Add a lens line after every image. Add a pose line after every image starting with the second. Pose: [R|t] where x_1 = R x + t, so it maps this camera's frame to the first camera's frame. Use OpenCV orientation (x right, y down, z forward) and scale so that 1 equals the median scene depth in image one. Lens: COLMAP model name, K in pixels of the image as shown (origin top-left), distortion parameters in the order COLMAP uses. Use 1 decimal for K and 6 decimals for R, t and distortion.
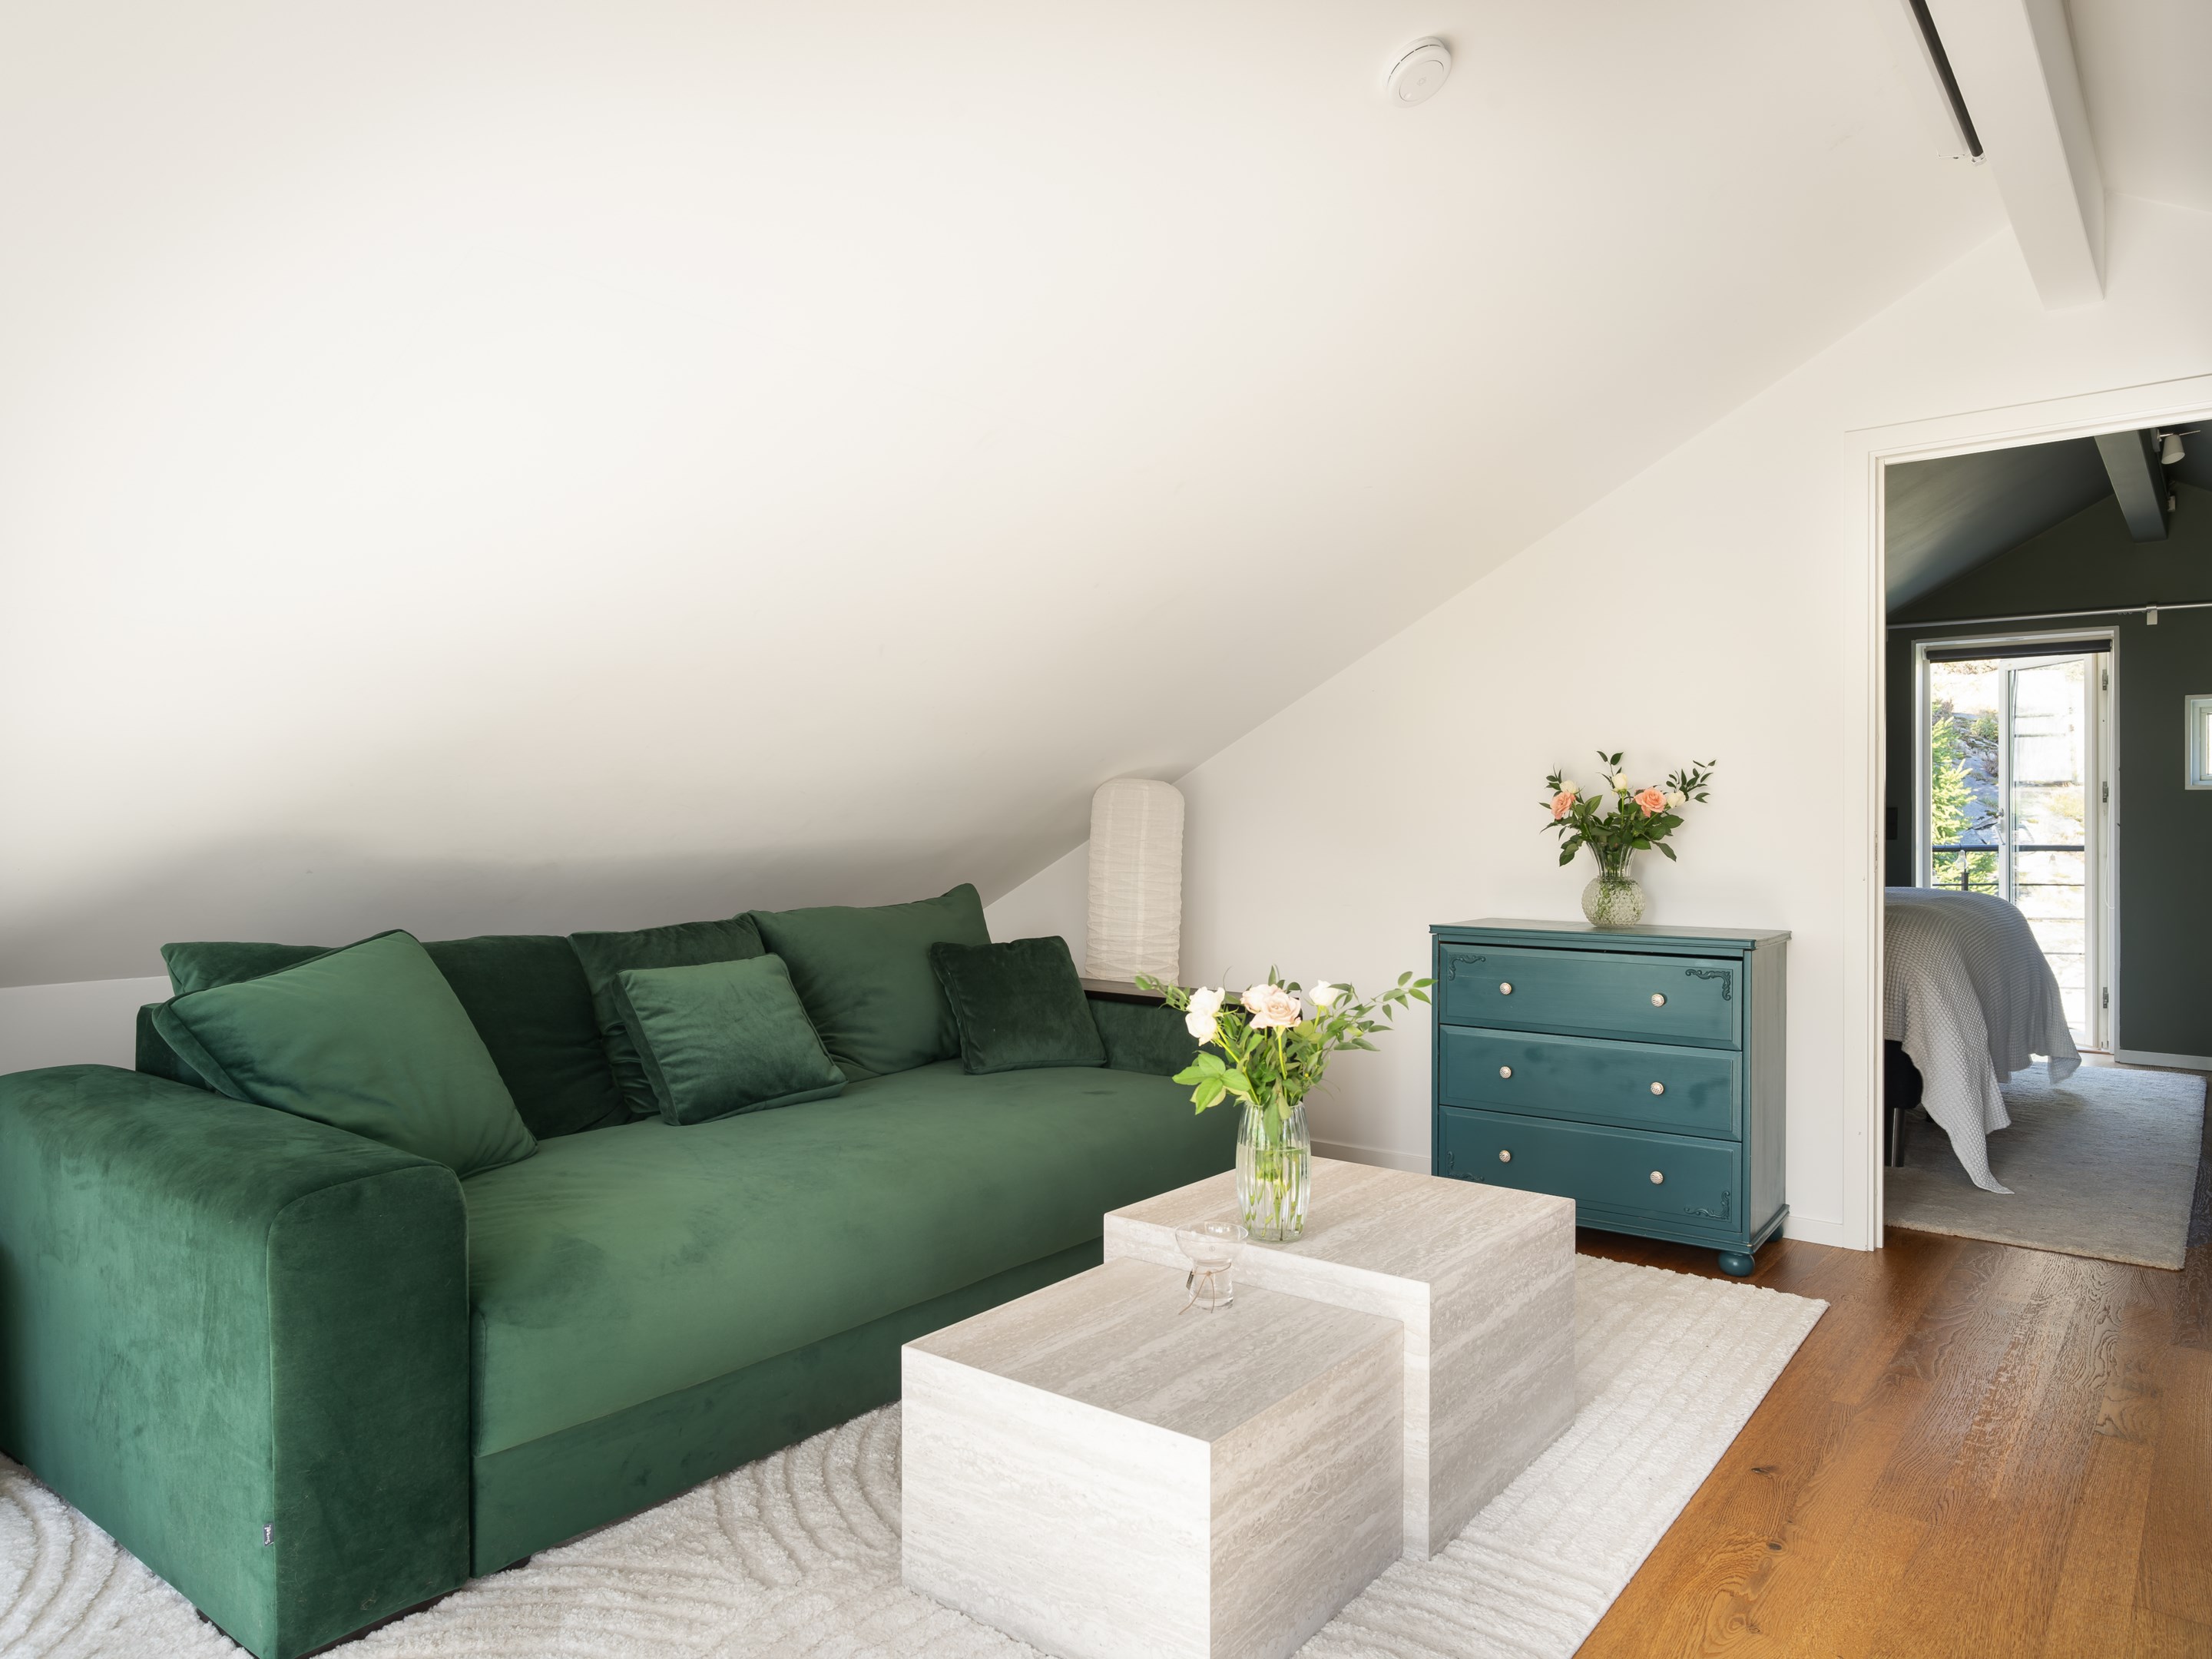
lens RADIAL K [[1441.3, 0, 1106.0], [0, 1441.3, 829.5], [0, 0, 1]] dist [0.002127, 0.001713]
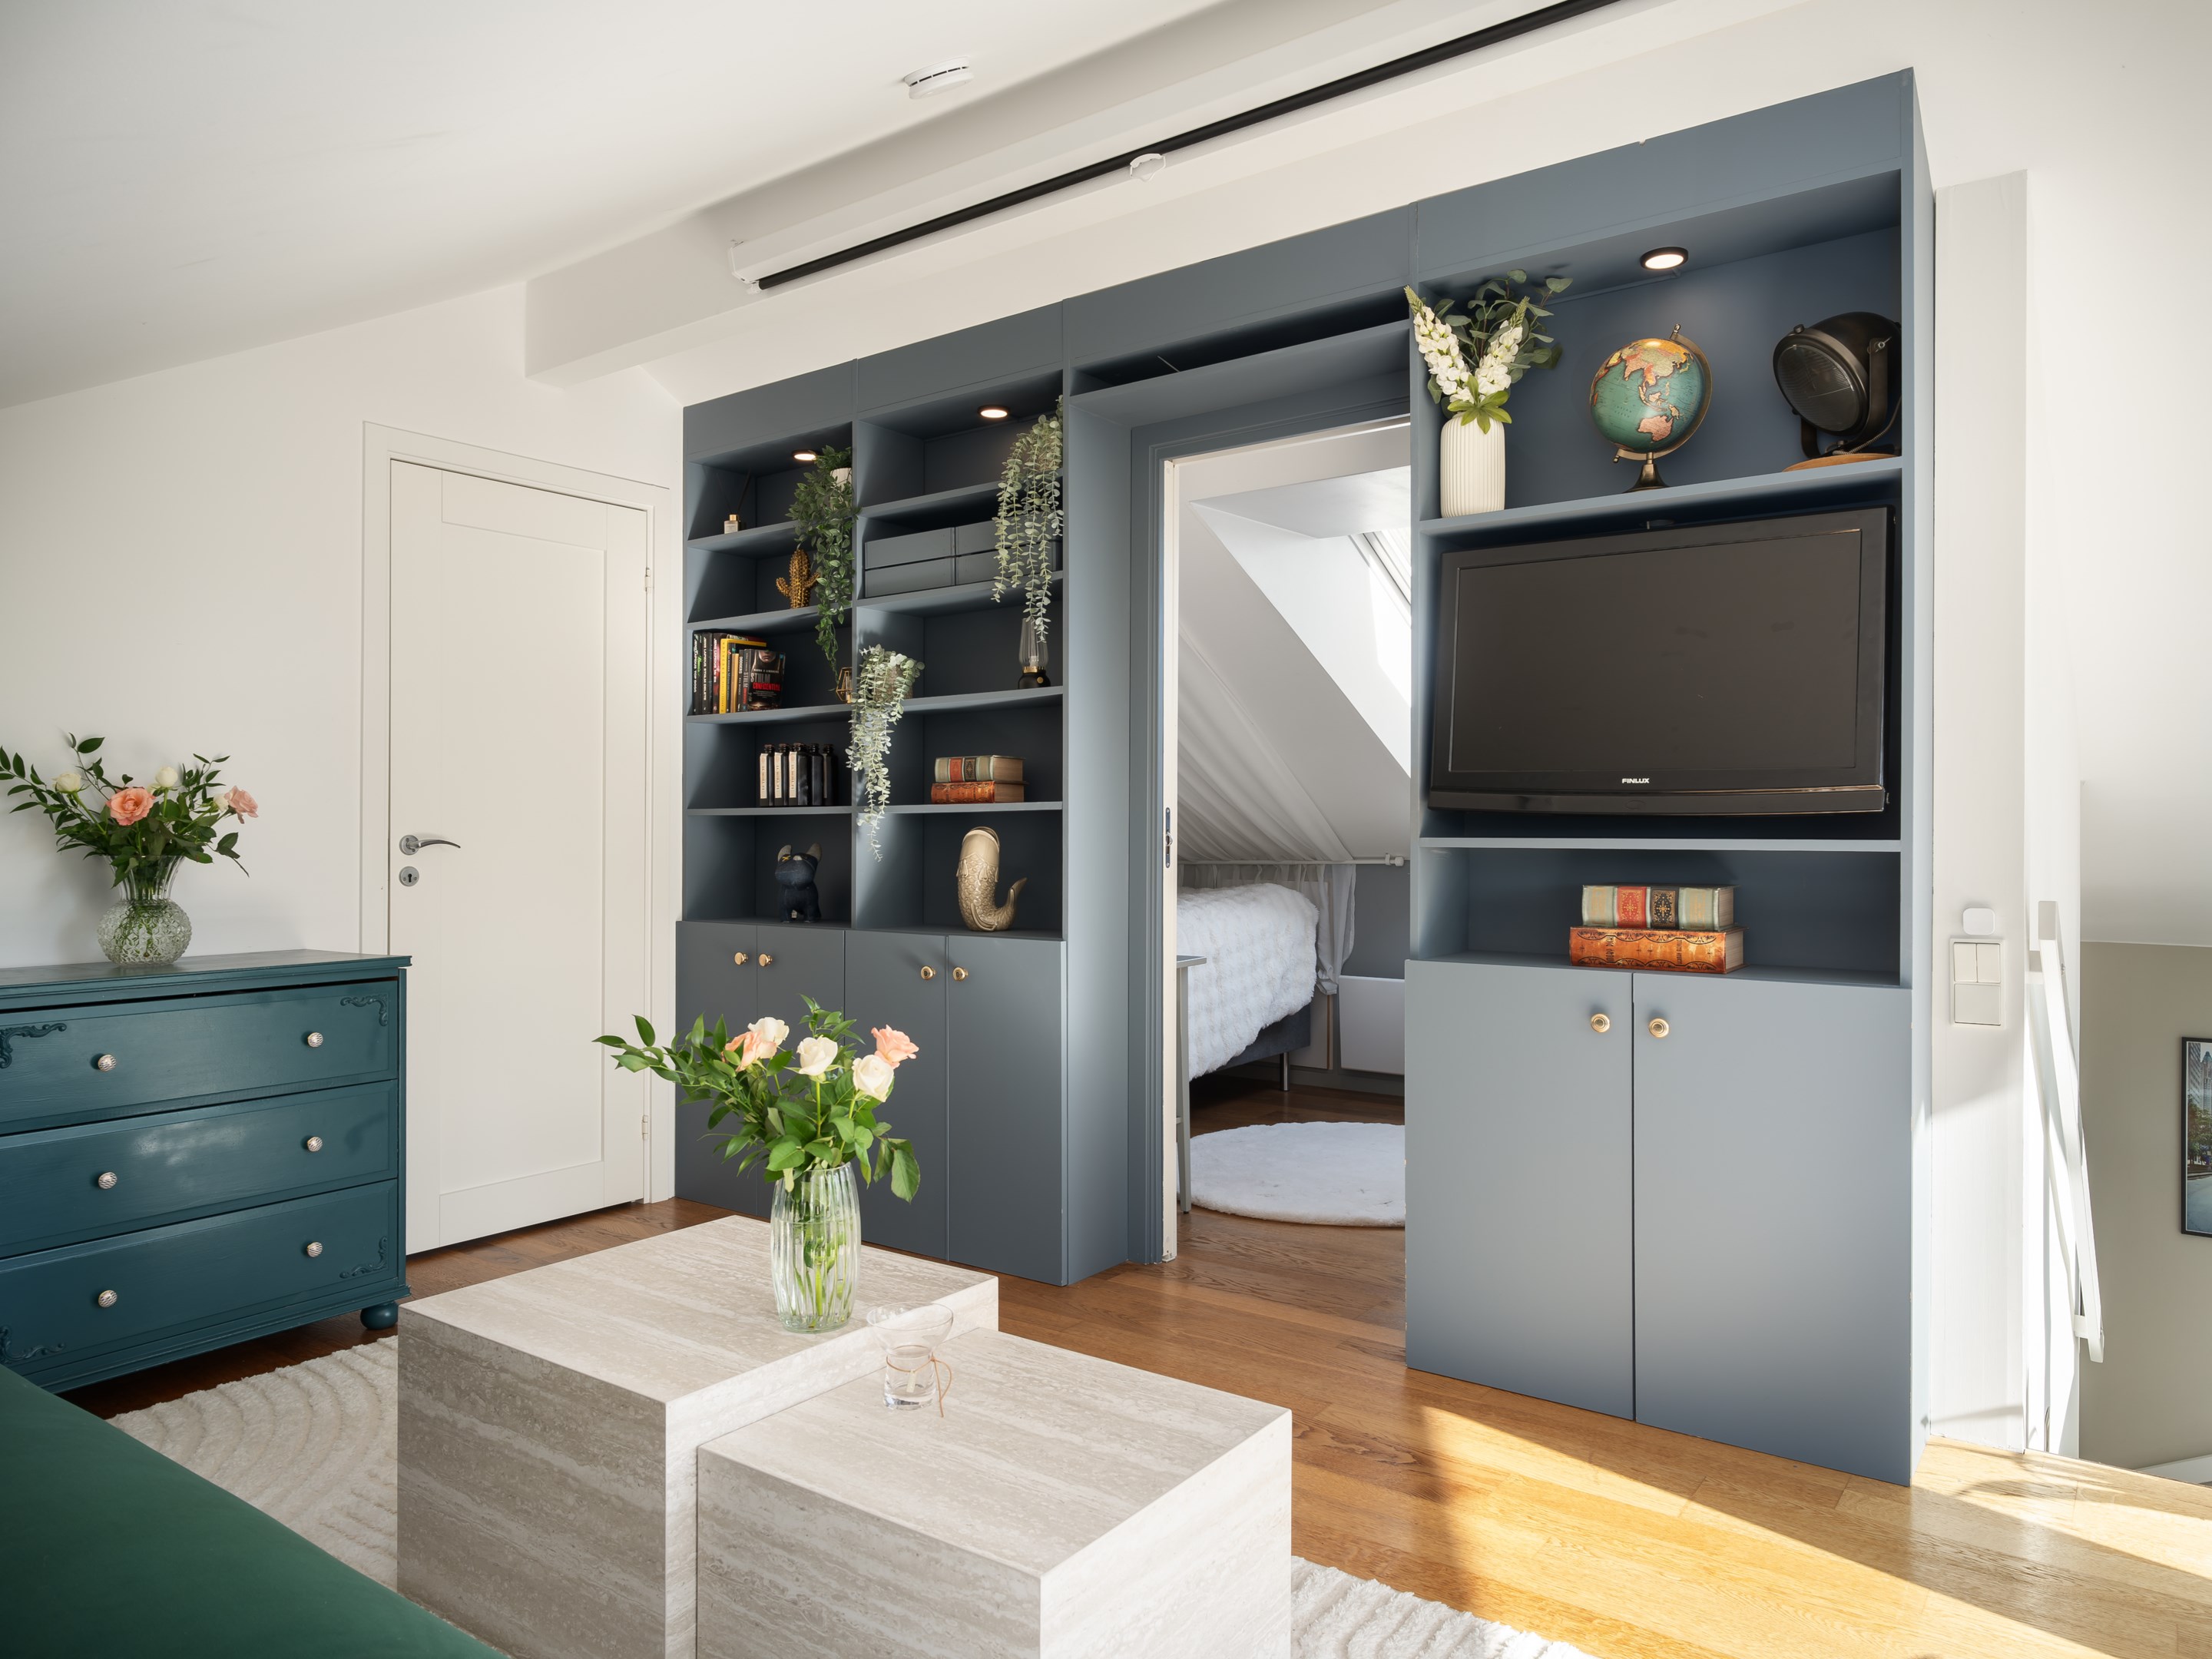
lens RADIAL K [[1441.3, 0, 1106.0], [0, 1441.3, 829.5], [0, 0, 1]] dist [0.002127, 0.001713]
pose [[-0.030214, 0.002220, 0.999541, -0.476948], [0.006213, 0.999979, -0.002034, -0.000359], [-0.999524, 0.006149, -0.030227, 0.563848]]
